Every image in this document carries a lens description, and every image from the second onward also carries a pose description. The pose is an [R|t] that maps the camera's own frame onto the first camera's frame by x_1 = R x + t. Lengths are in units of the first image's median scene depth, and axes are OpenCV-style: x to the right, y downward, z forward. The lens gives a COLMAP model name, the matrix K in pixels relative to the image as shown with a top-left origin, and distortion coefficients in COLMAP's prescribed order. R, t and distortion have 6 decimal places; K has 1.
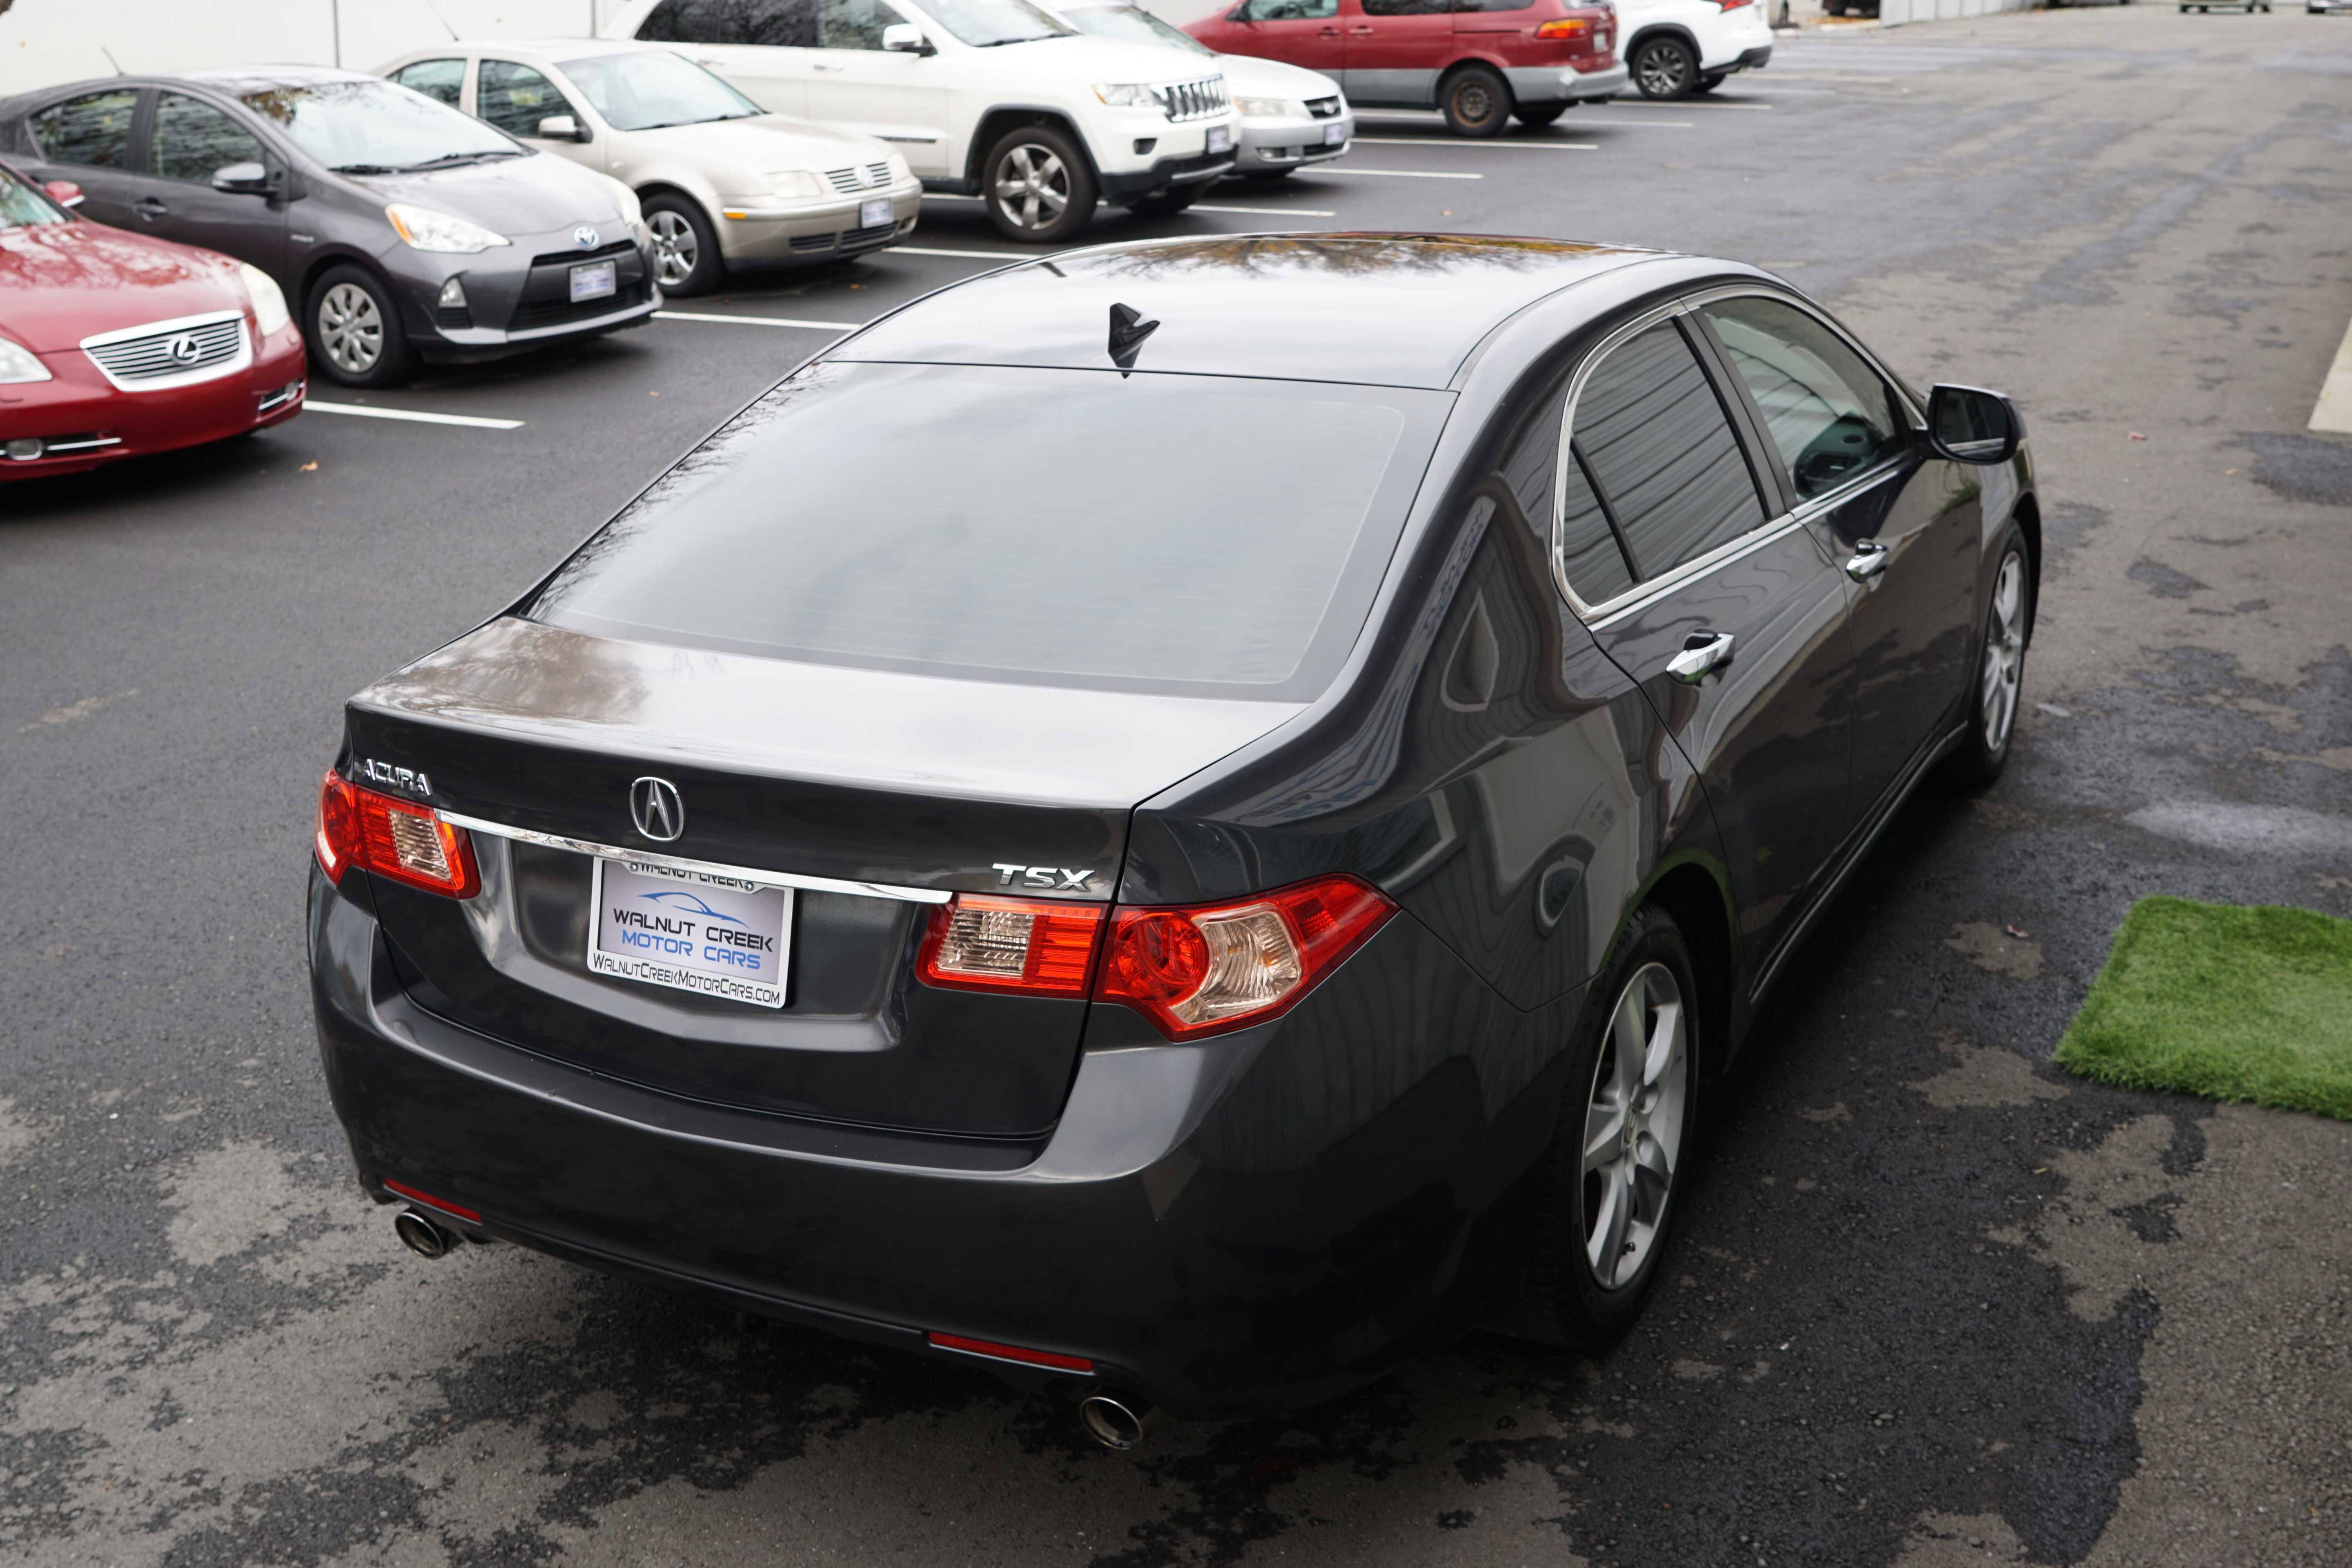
lens RADIAL K [[2516.8, 0, 1217.1], [0, 2516.8, 813.7], [0, 0, 1]] dist [-0.104716, 0.000000]
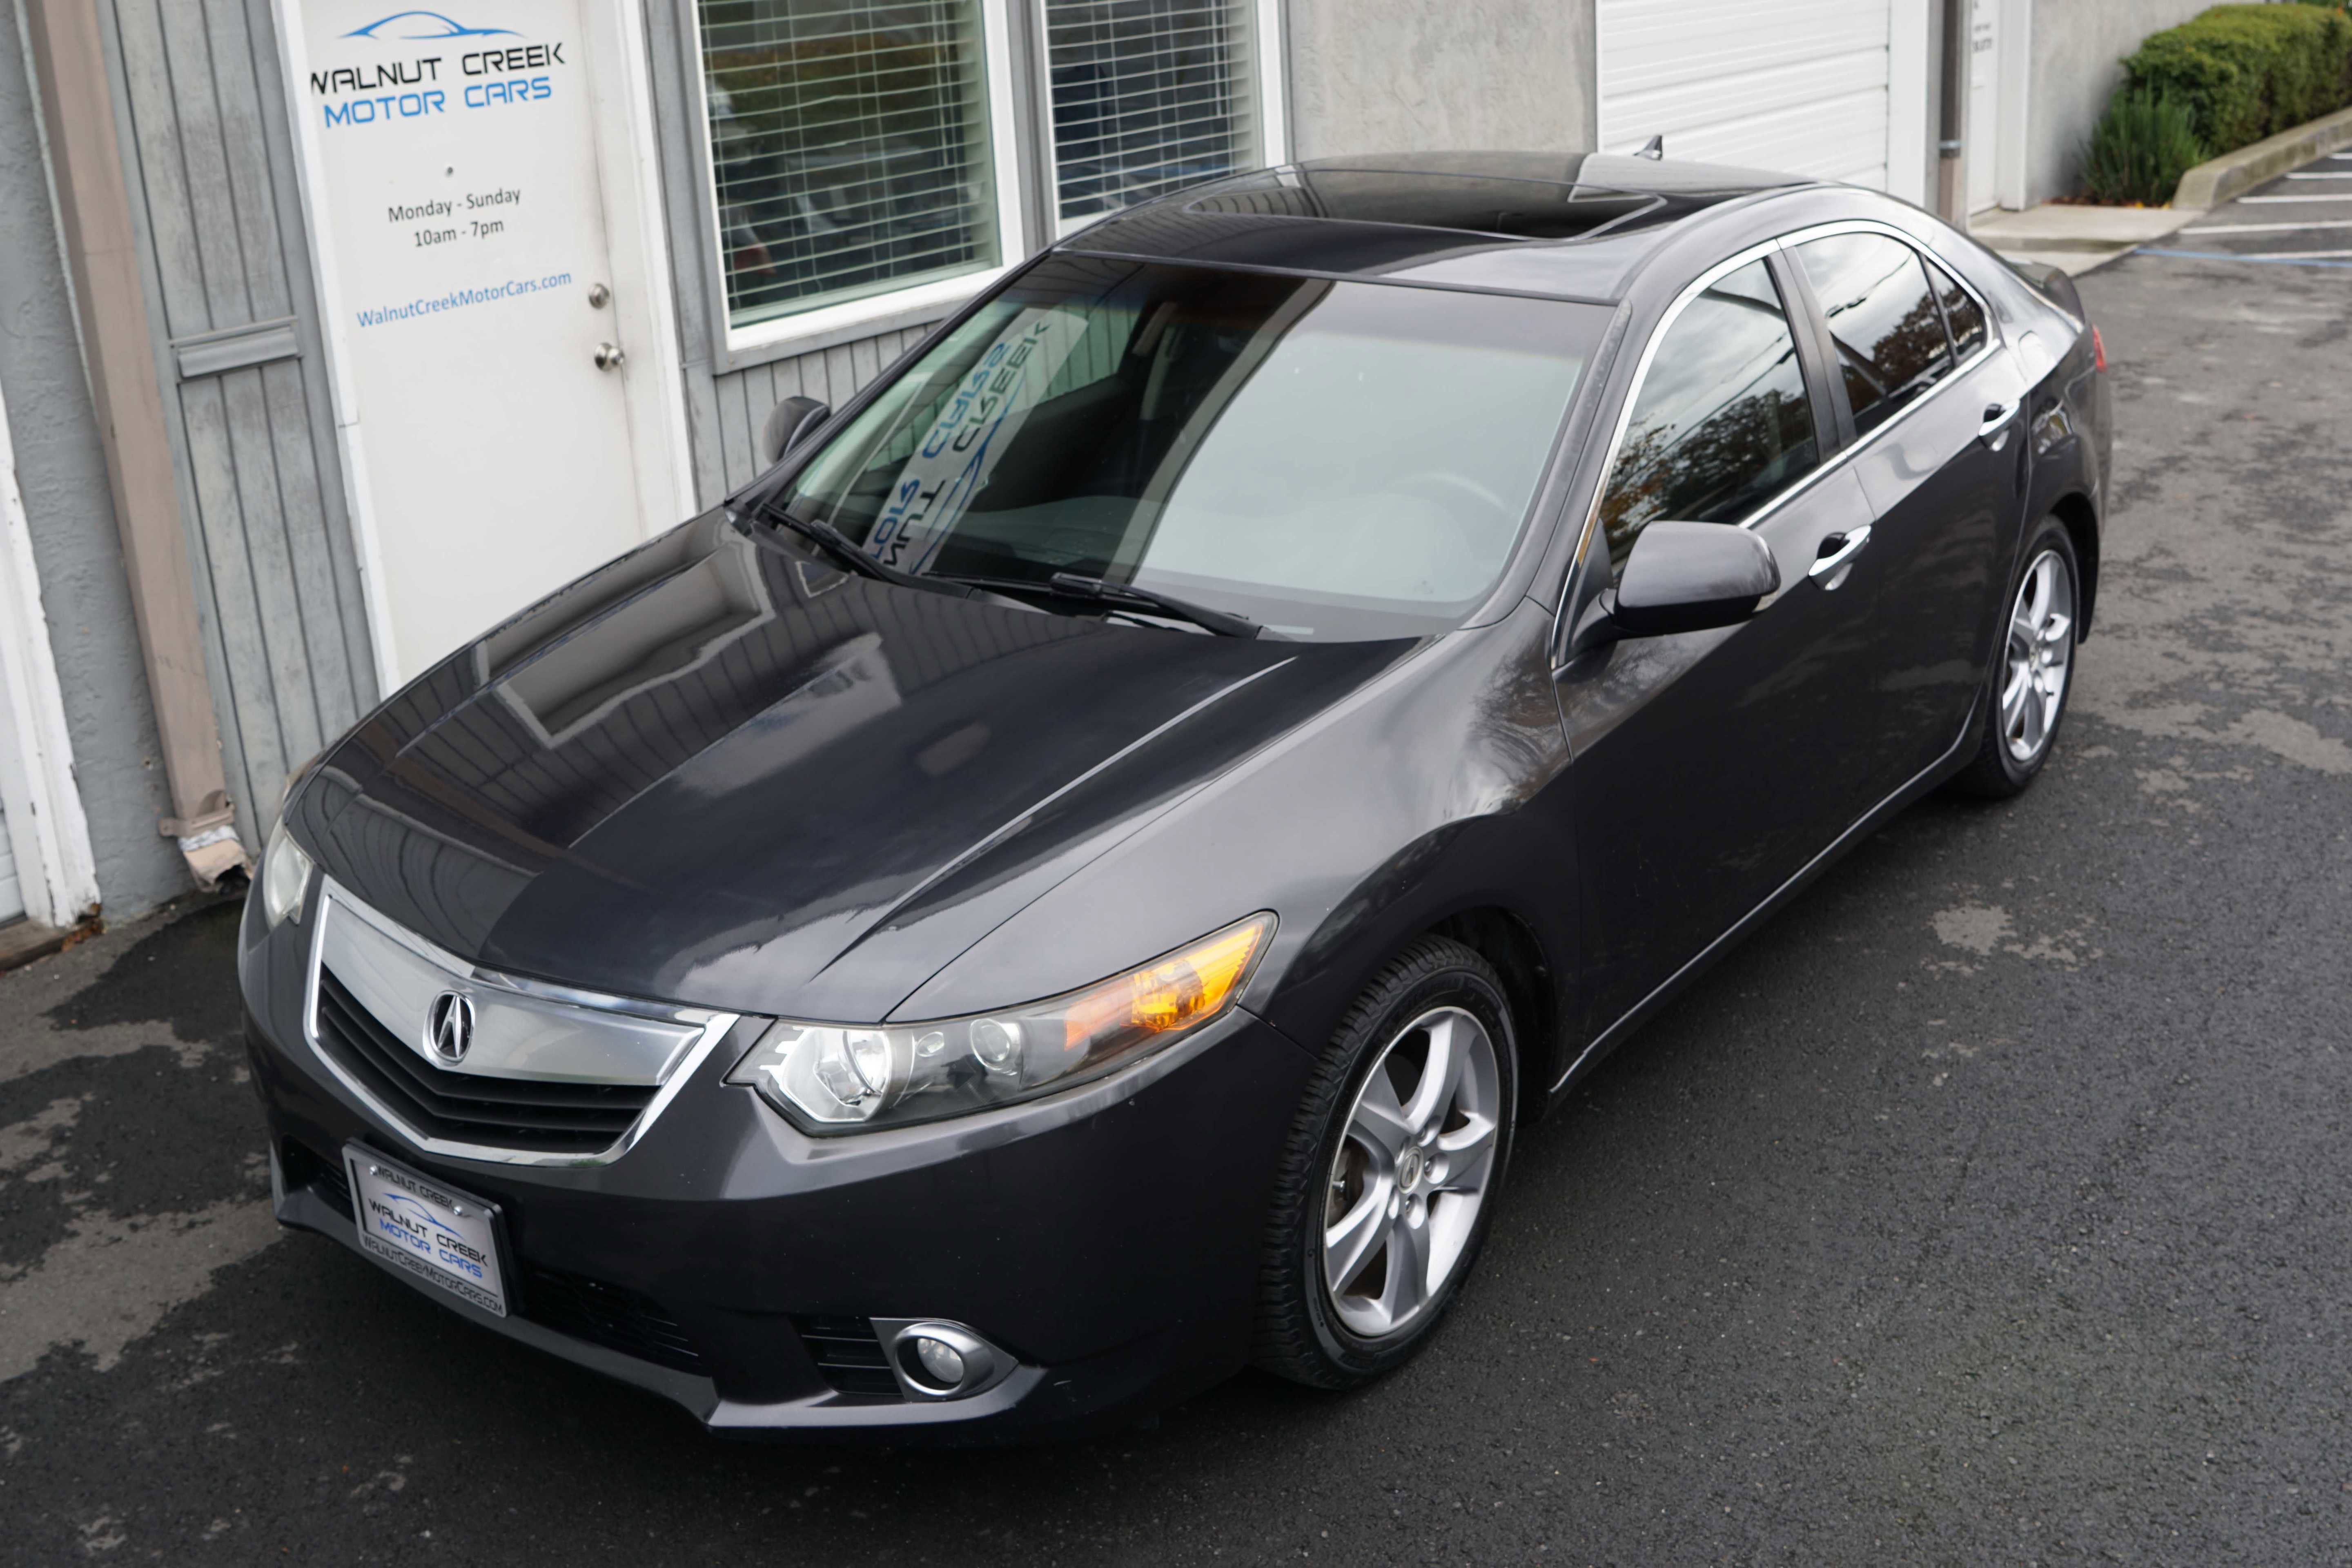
lens RADIAL K [[2516.8, 0, 1173.6], [0, 2516.8, 777.5], [0, 0, 1]] dist [-0.104716, 0.000000]
pose [[-0.986287, 0.003286, 0.165006, -0.000308], [0.108264, 0.767501, 0.631840, -0.765569], [-0.124566, 0.641040, -0.757332, 2.103728]]
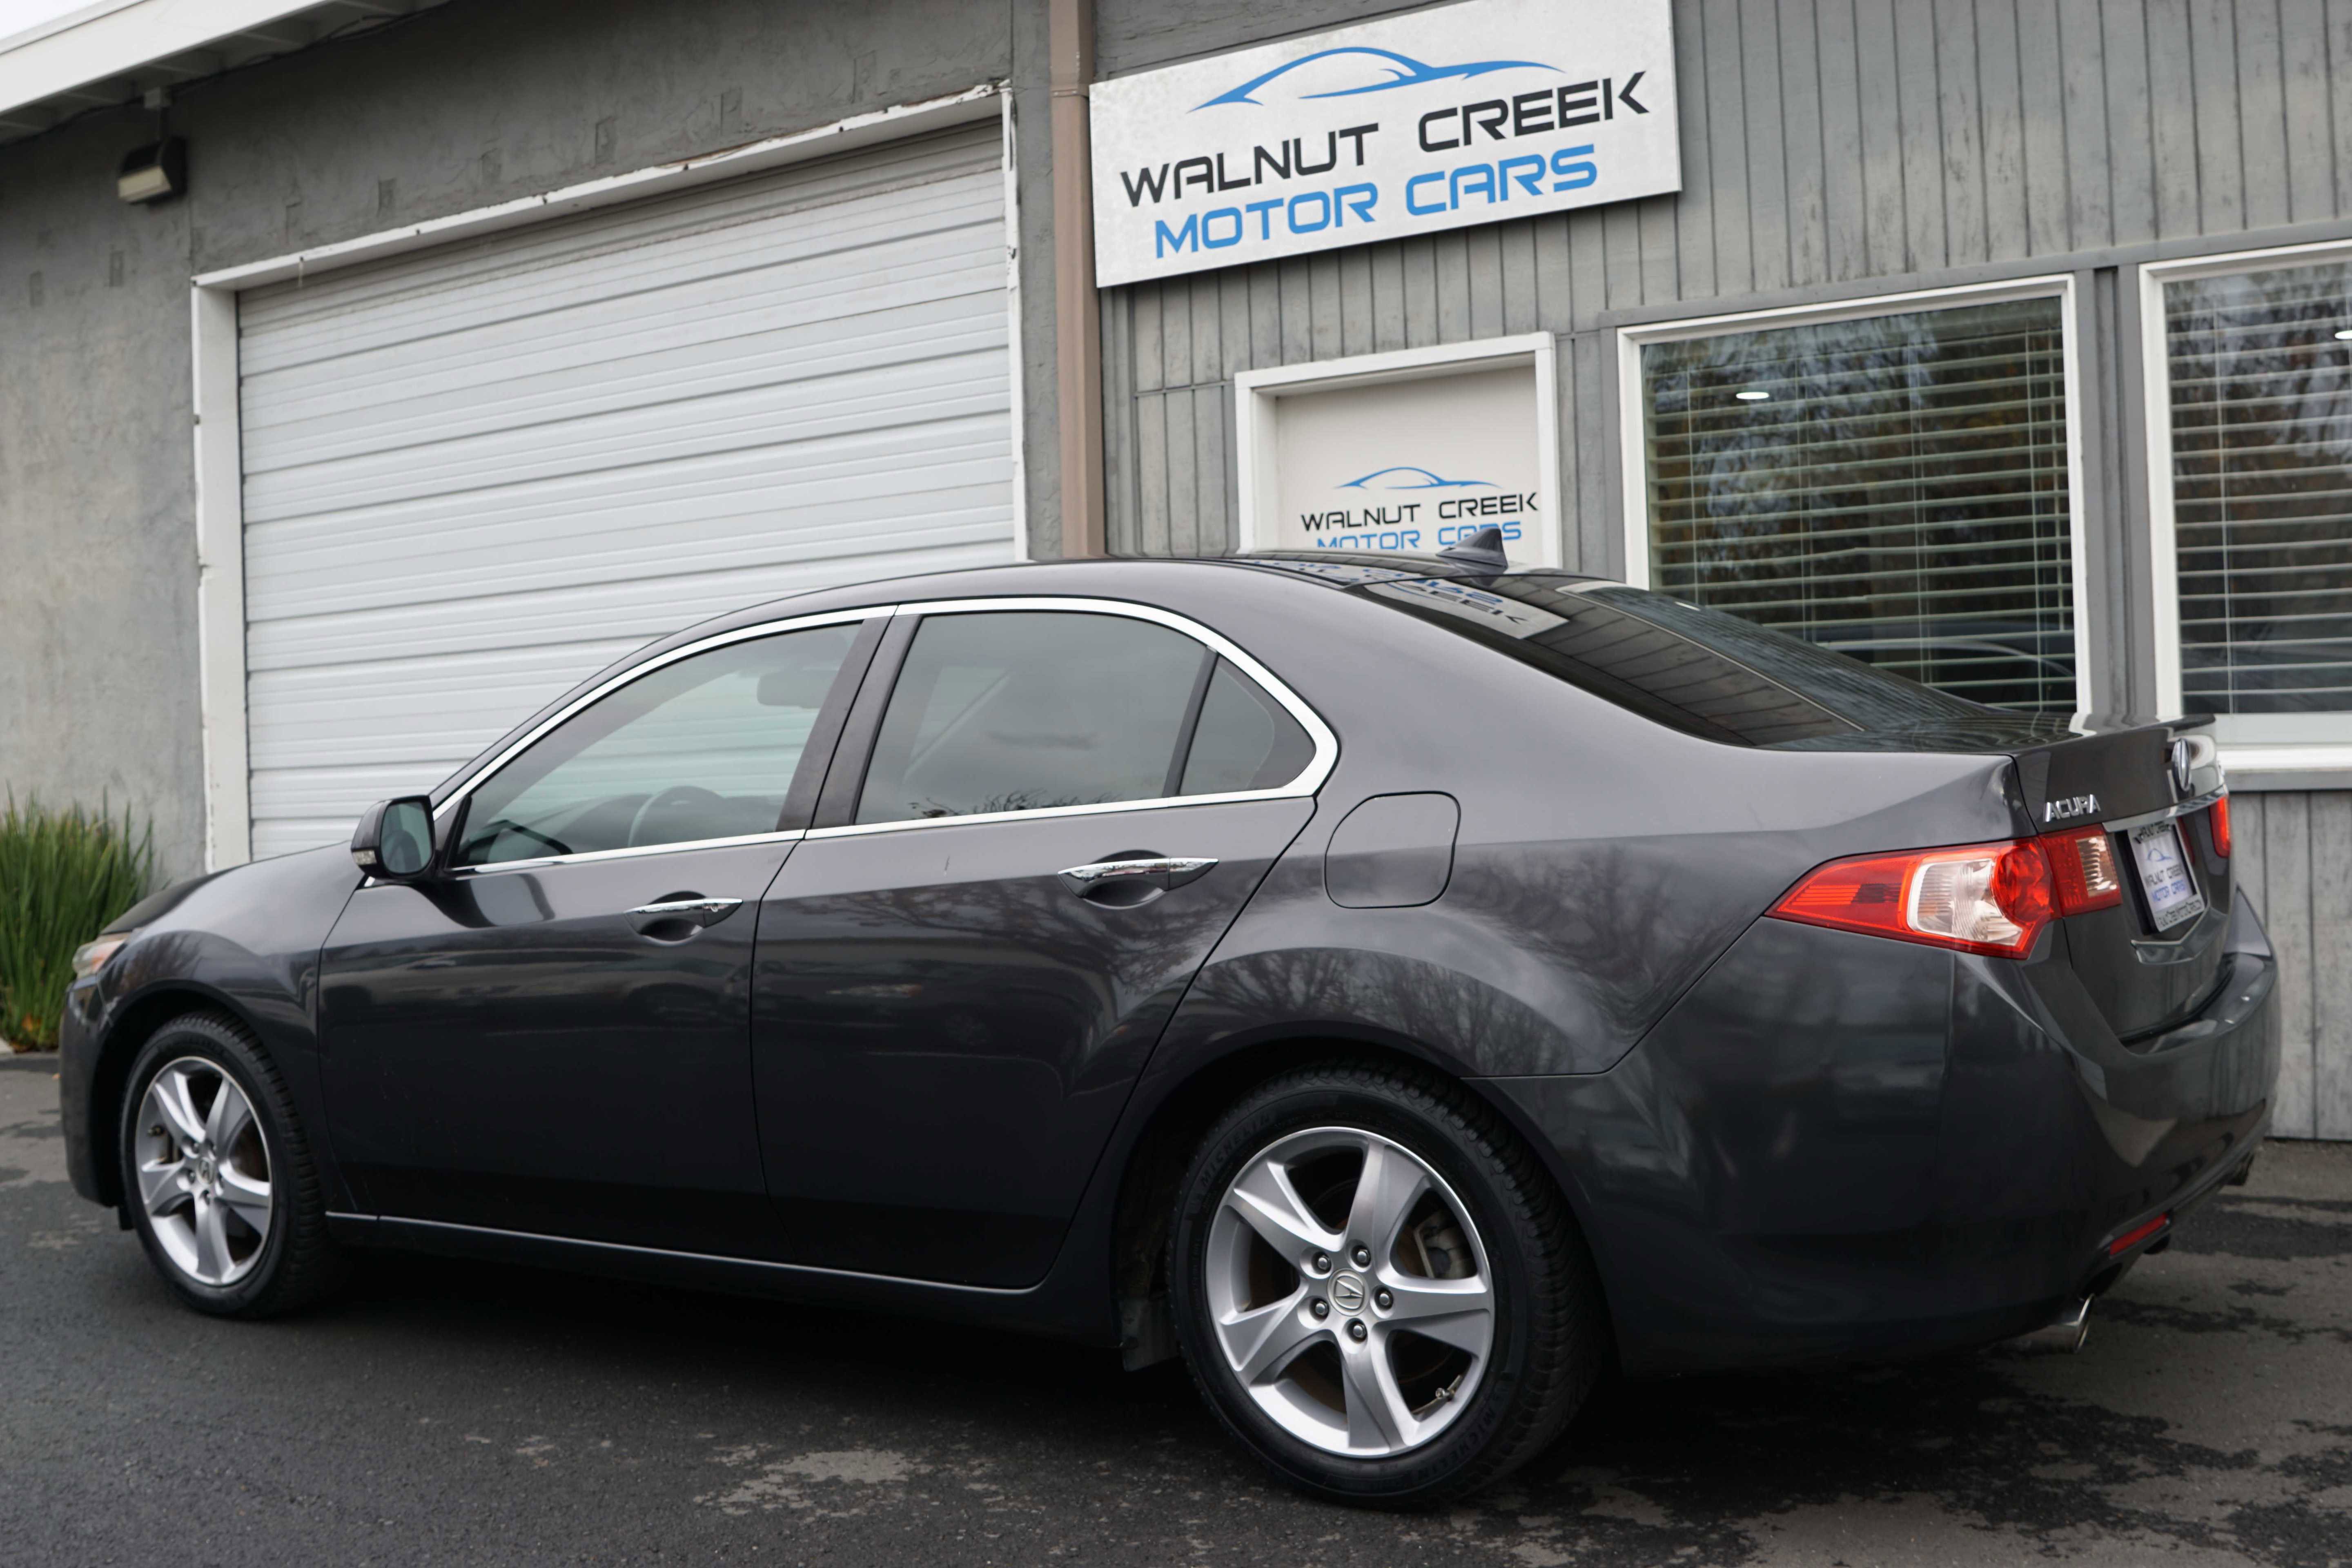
lens RADIAL K [[2516.8, 0, 1182.7], [0, 2516.8, 795.7], [0, 0, 1]] dist [-0.104716, 0.000000]
pose [[0.122347, -0.015861, 0.992361, -1.055692], [0.373777, 0.926991, -0.031266, -0.094666], [-0.919414, 0.374747, 0.119343, 0.916307]]
